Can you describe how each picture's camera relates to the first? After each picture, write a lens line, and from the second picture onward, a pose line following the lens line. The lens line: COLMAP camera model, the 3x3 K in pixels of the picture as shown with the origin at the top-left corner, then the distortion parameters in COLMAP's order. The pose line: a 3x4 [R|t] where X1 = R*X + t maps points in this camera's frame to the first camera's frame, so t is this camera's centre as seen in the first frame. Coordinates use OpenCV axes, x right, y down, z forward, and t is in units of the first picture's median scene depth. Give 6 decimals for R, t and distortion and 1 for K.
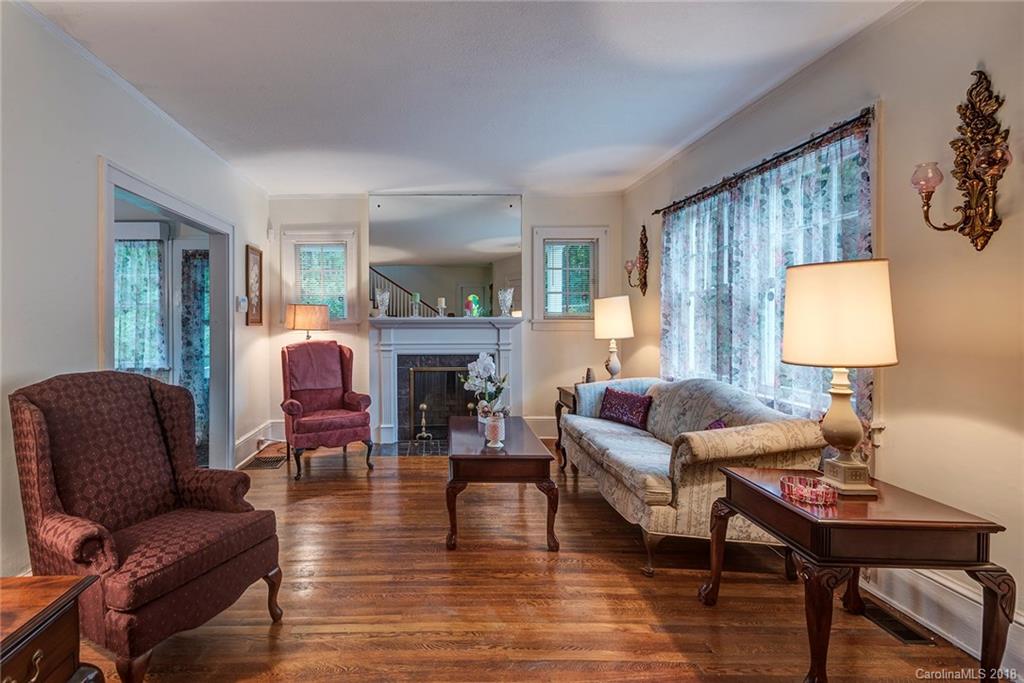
lens RADIAL K [[477.3, 0, 495.7], [0, 477.3, 321.7], [0, 0, 1]] dist [-0.000427, -0.000369]
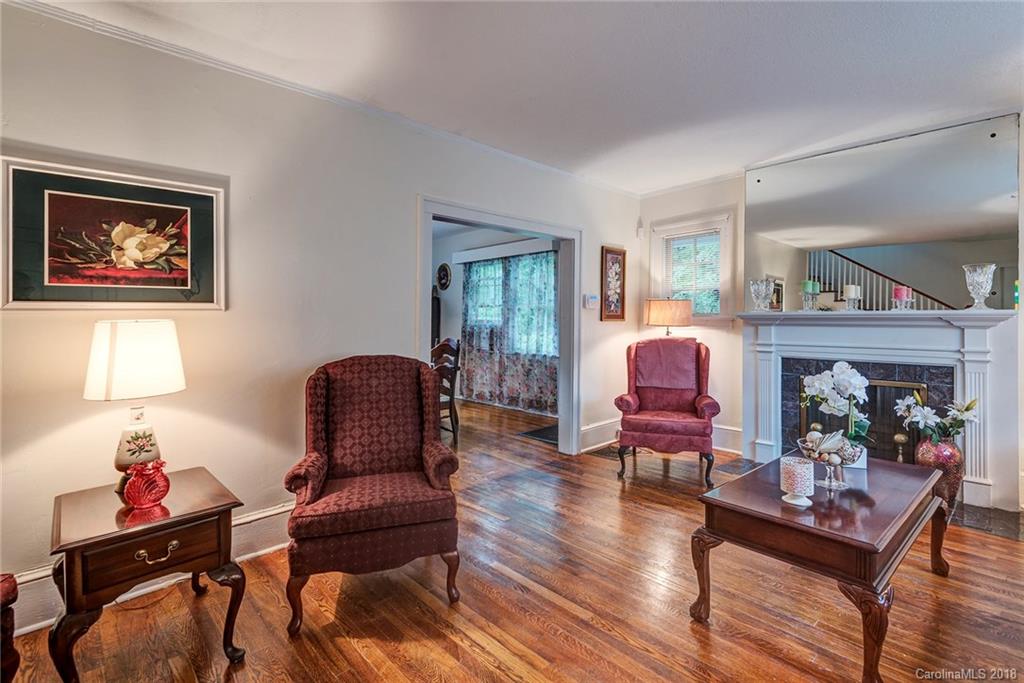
lens RADIAL K [[474.1, 0, 536.1], [0, 474.1, 309.3], [0, 0, 1]] dist [0.002548, -0.012806]
pose [[0.625609, -0.012242, -0.780040, 0.203260], [0.001871, 0.999898, -0.014193, -0.002920], [0.780134, 0.007420, 0.625568, 0.200593]]
